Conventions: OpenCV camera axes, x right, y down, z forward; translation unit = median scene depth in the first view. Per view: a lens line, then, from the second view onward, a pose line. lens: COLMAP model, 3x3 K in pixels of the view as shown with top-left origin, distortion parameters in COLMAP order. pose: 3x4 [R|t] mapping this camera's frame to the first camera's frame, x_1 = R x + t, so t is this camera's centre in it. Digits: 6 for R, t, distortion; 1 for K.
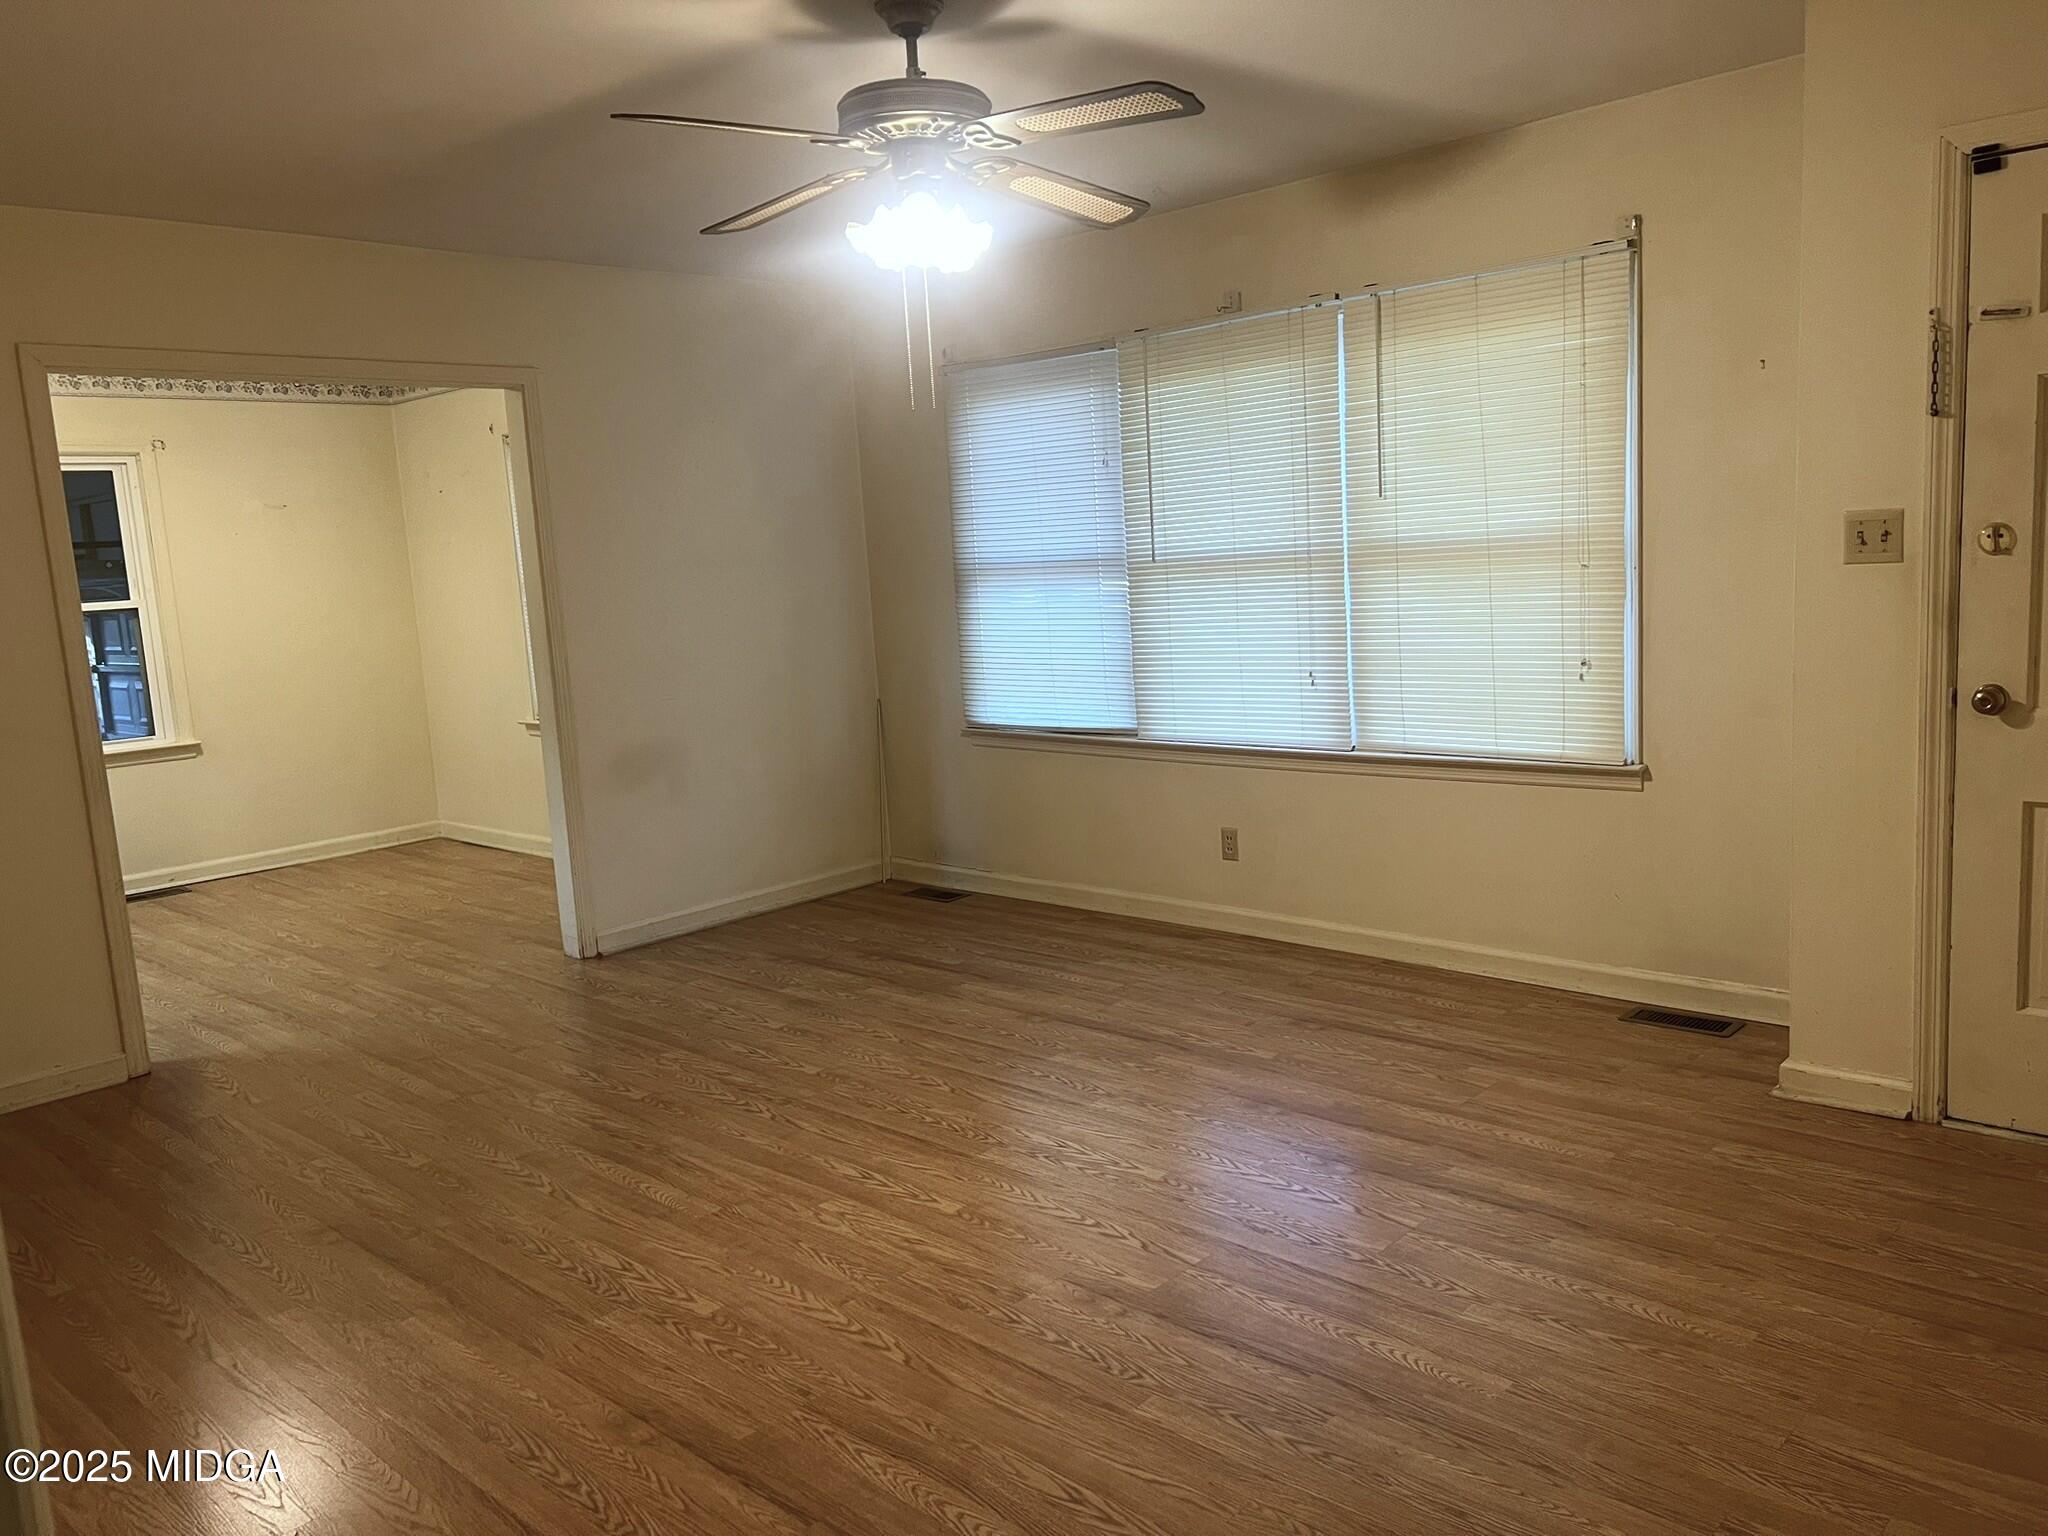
lens RADIAL K [[1575.5, 0, 1024.0], [0, 1575.5, 768.0], [0, 0, 1]] dist [-0.005210, -0.005364]
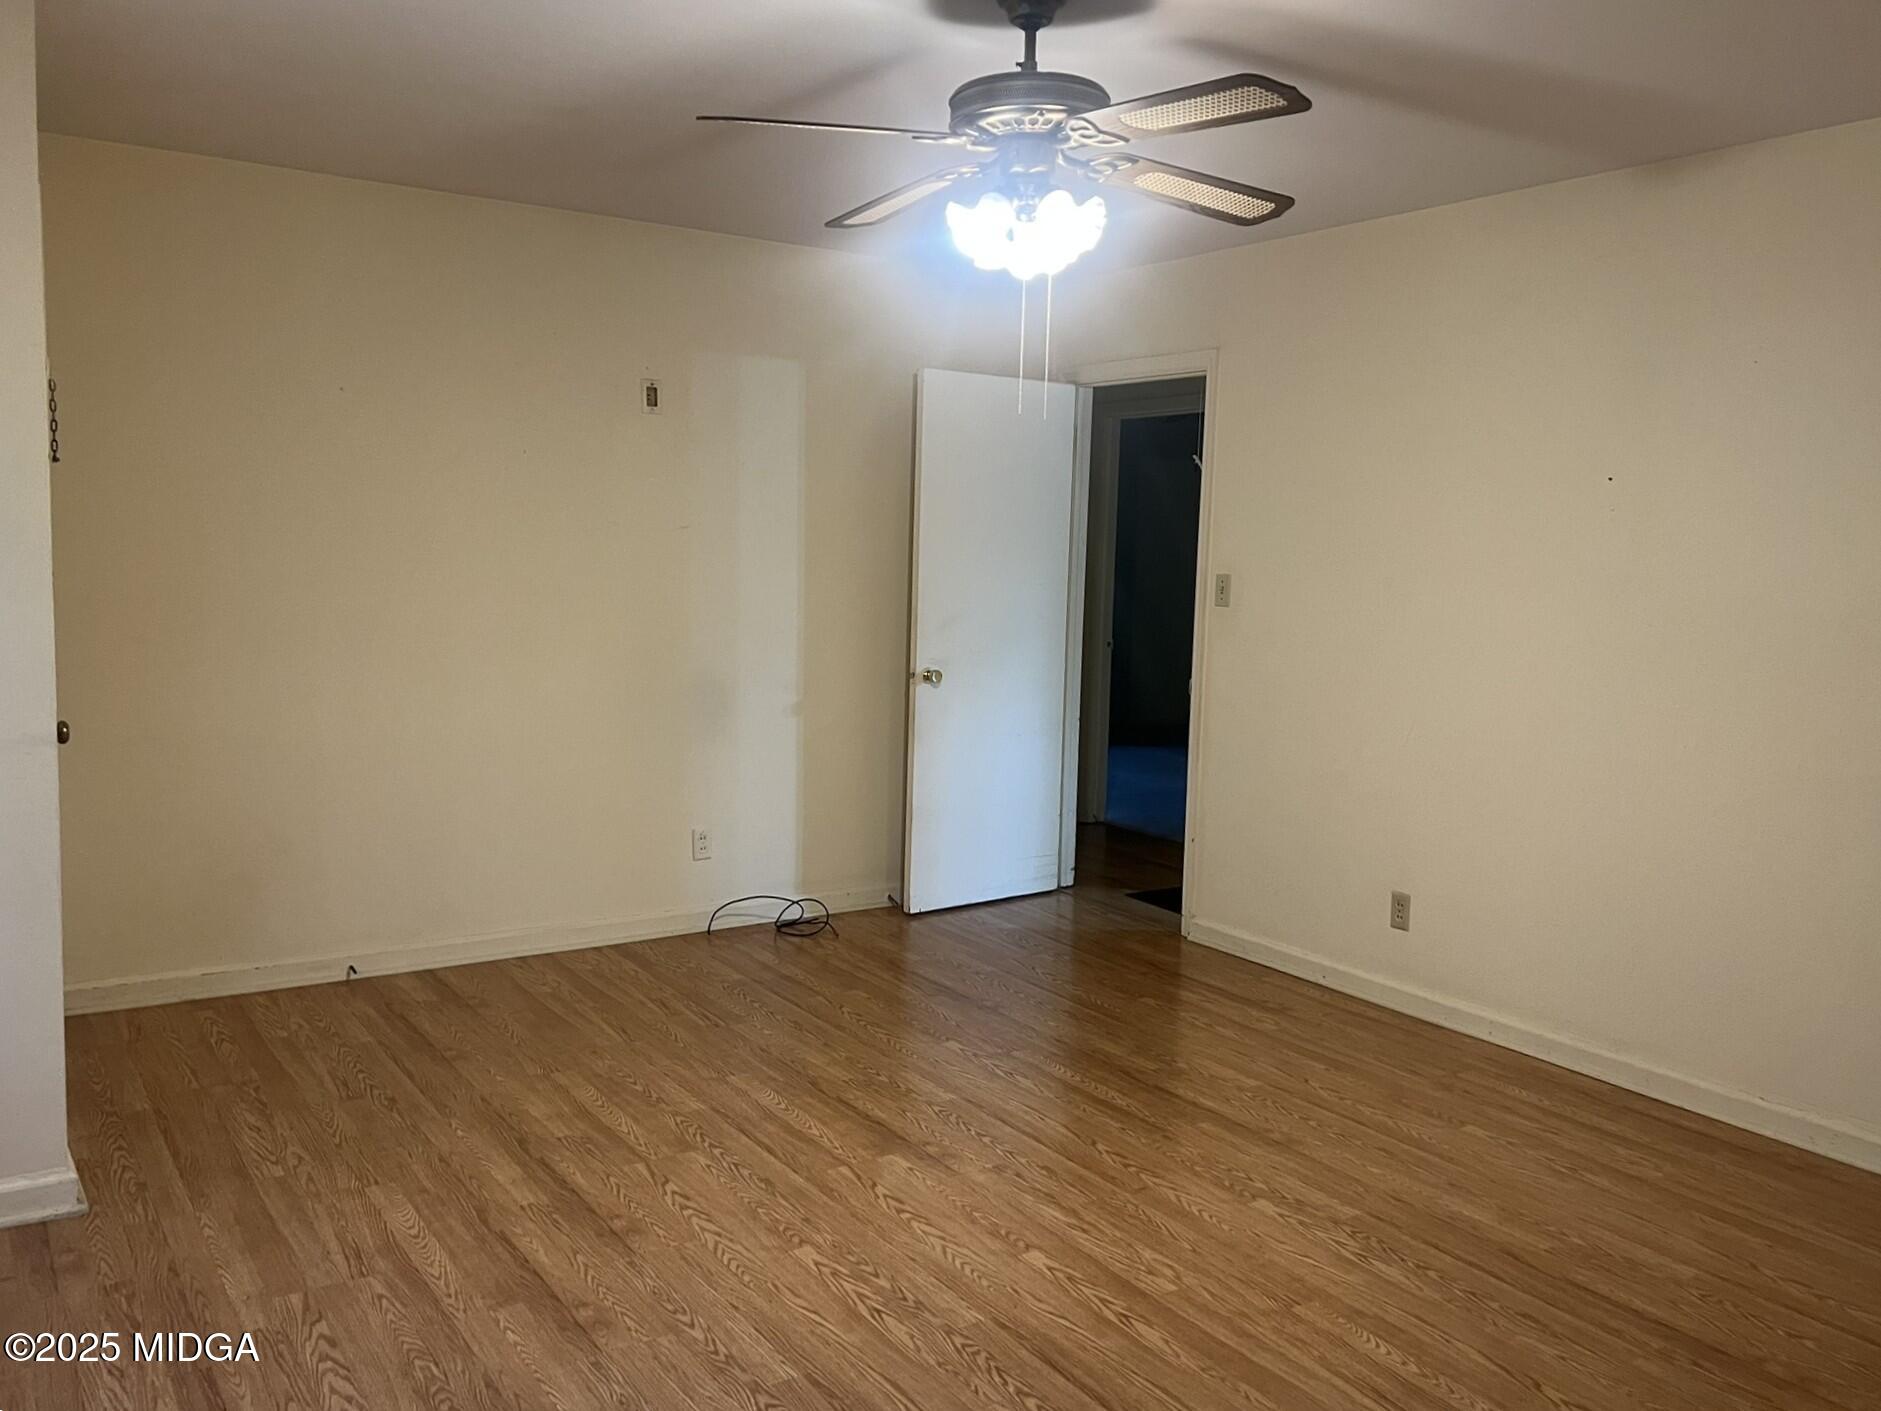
lens RADIAL K [[1447.0, 0, 940.5], [0, 1447.0, 705.5], [0, 0, 1]] dist [-0.005210, -0.005364]
pose [[-0.974610, 0.008983, 0.223728, -0.194997], [0.063512, 0.969247, 0.237752, -0.258192], [-0.214712, 0.245925, -0.945209, 1.809576]]
